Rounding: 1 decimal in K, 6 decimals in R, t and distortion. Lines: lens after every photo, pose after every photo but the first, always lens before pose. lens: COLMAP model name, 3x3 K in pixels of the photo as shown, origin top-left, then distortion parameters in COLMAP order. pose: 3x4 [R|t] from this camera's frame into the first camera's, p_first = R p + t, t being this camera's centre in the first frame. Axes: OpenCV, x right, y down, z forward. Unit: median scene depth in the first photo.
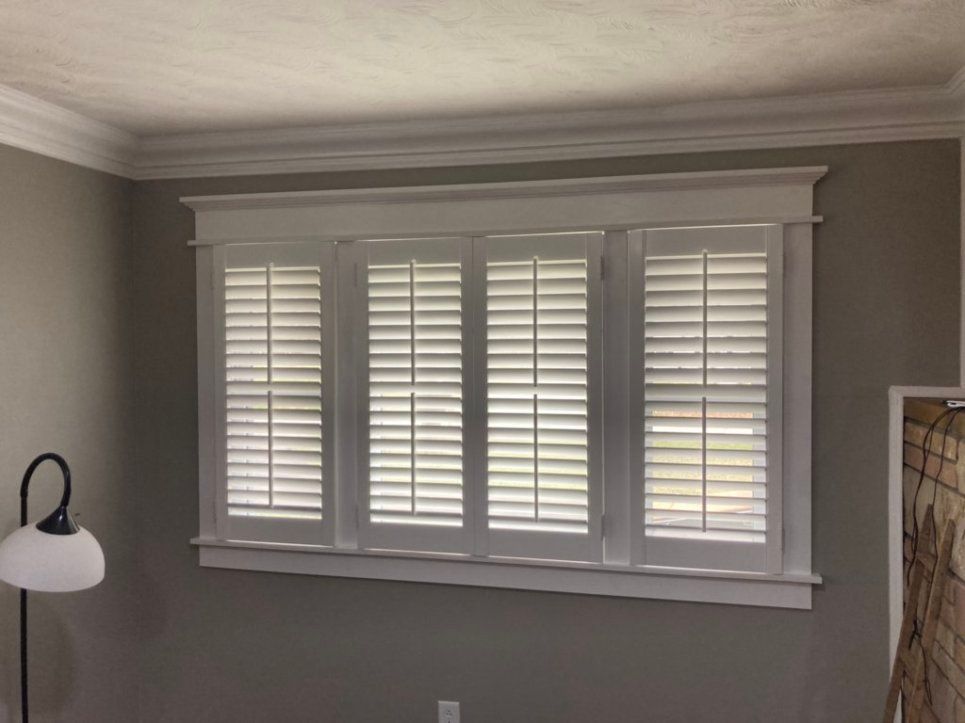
lens RADIAL K [[1208.5, 0, 482.8], [0, 1208.5, 398.4], [0, 0, 1]] dist [0.079873, 0.000000]
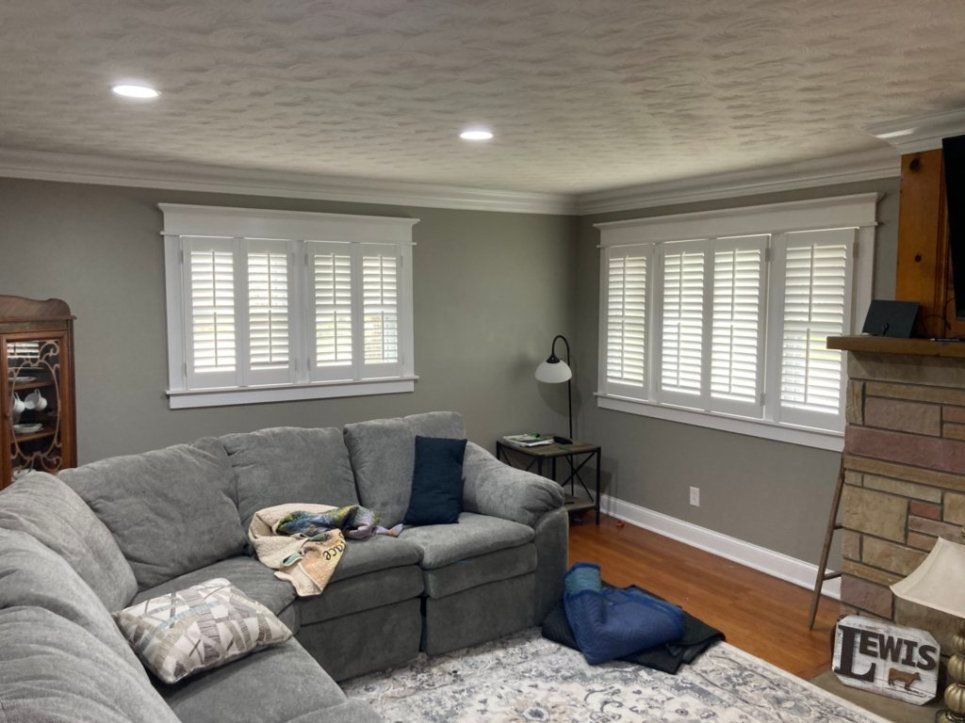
lens RADIAL K [[783.5, 0, 482.8], [0, 783.5, 359.9], [0, 0, 1]] dist [0.009371, 0.003339]
pose [[0.789490, 0.055578, -0.611242, 0.431720], [-0.033697, 0.998315, 0.047249, 0.005689], [0.612838, -0.016705, 0.790032, -0.155934]]
